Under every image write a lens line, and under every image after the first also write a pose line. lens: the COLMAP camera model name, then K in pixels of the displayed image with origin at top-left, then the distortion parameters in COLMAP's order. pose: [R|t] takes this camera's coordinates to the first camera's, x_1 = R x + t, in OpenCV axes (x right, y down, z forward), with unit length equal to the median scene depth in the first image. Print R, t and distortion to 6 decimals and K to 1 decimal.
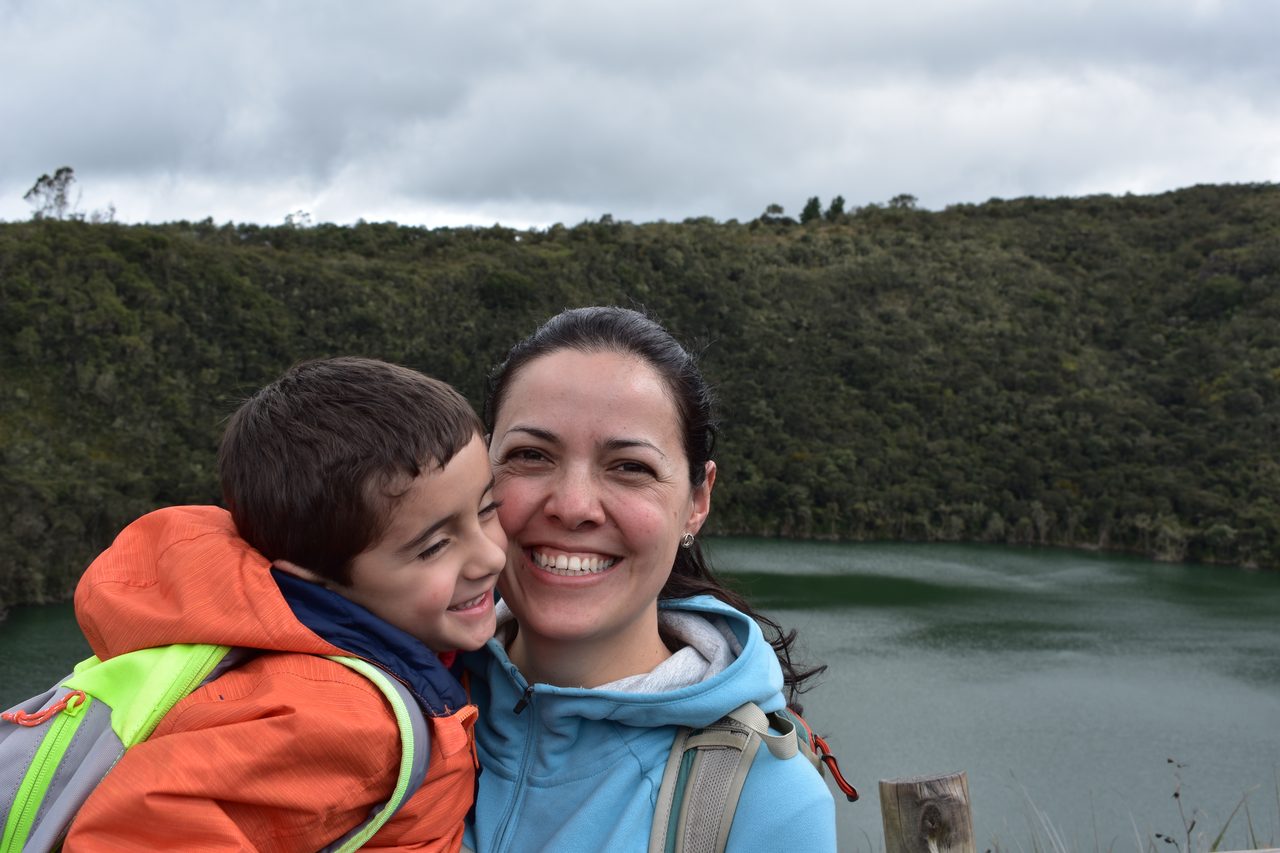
lens RADIAL K [[1546.3, 0, 646.2], [0, 1546.3, 426.1], [0, 0, 1]] dist [-0.047410, 0.000000]
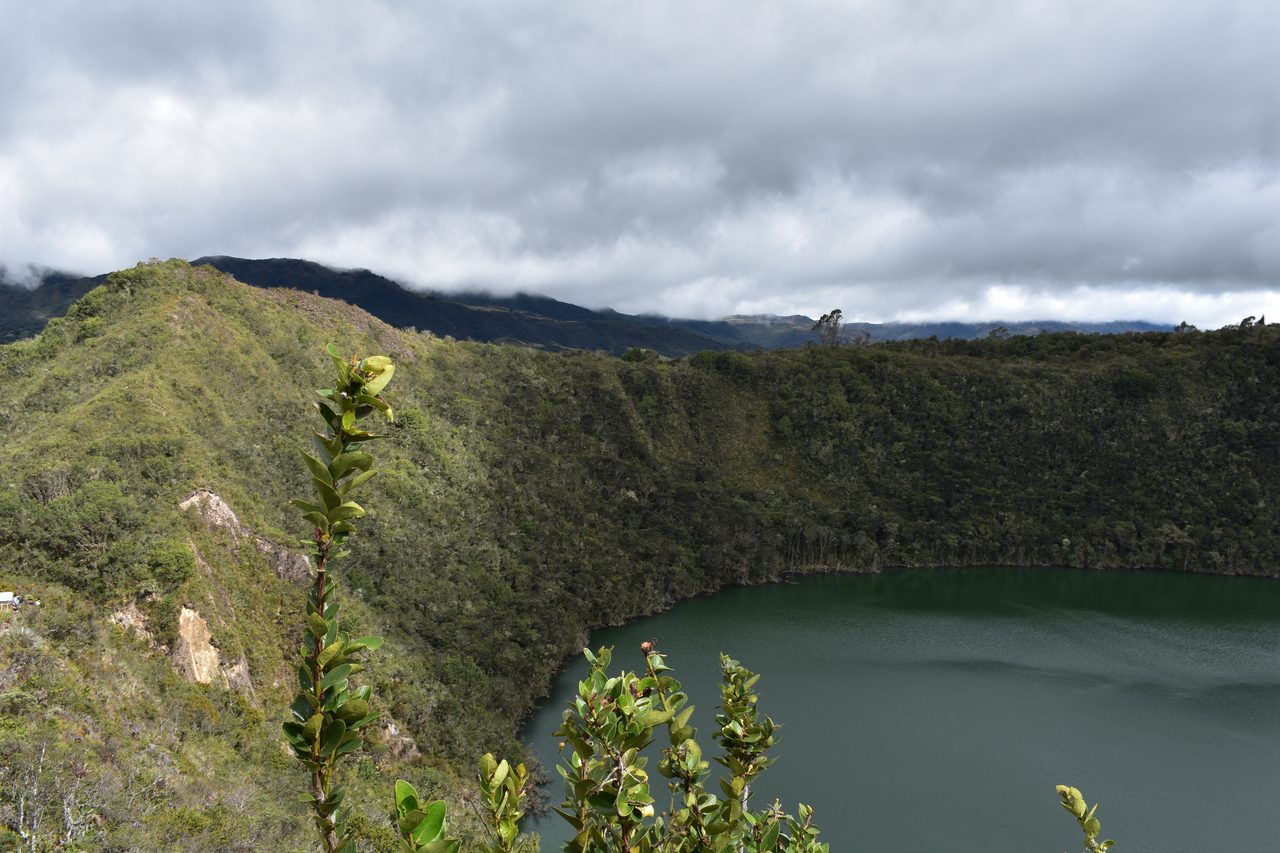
lens RADIAL K [[1187.2, 0, 633.5], [0, 1187.2, 435.6], [0, 0, 1]] dist [-0.079493, 0.000000]
pose [[0.783201, 0.021924, -0.621382, 0.231479], [-0.027788, 0.999614, 0.000245, -0.034575], [0.621147, 0.017076, 0.783508, -0.092120]]
